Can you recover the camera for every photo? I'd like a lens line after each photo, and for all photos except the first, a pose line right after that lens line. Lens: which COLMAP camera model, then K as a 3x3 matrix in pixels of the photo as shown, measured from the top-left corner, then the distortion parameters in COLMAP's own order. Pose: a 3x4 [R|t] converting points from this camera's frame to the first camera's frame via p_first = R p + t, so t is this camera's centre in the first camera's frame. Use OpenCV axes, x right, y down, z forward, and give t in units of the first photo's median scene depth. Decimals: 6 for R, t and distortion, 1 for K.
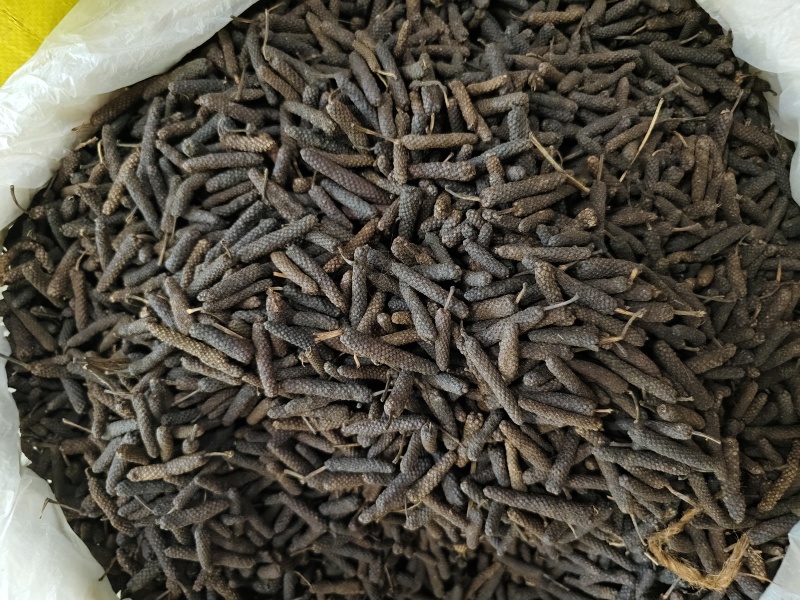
lens RADIAL K [[551.0, 0, 400.0], [0, 551.0, 300.0], [0, 0, 1]] dist [-0.014824, -0.001399]
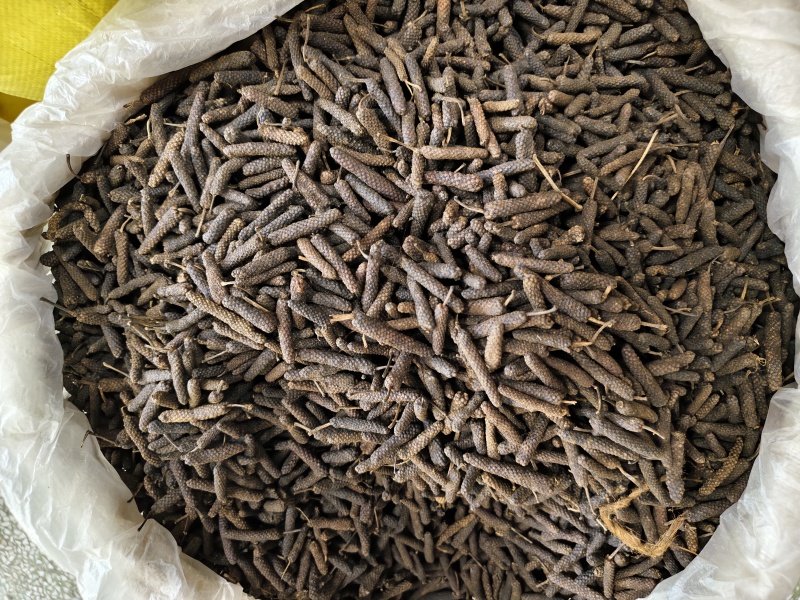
lens RADIAL K [[533.3, 0, 410.1], [0, 533.3, 296.1], [0, 0, 1]] dist [0.000968, 0.000748]
pose [[0.996022, 0.088921, 0.005785, 0.002141], [-0.089098, 0.992802, 0.080034, -0.071342], [0.001374, -0.080231, 0.996775, -0.103827]]
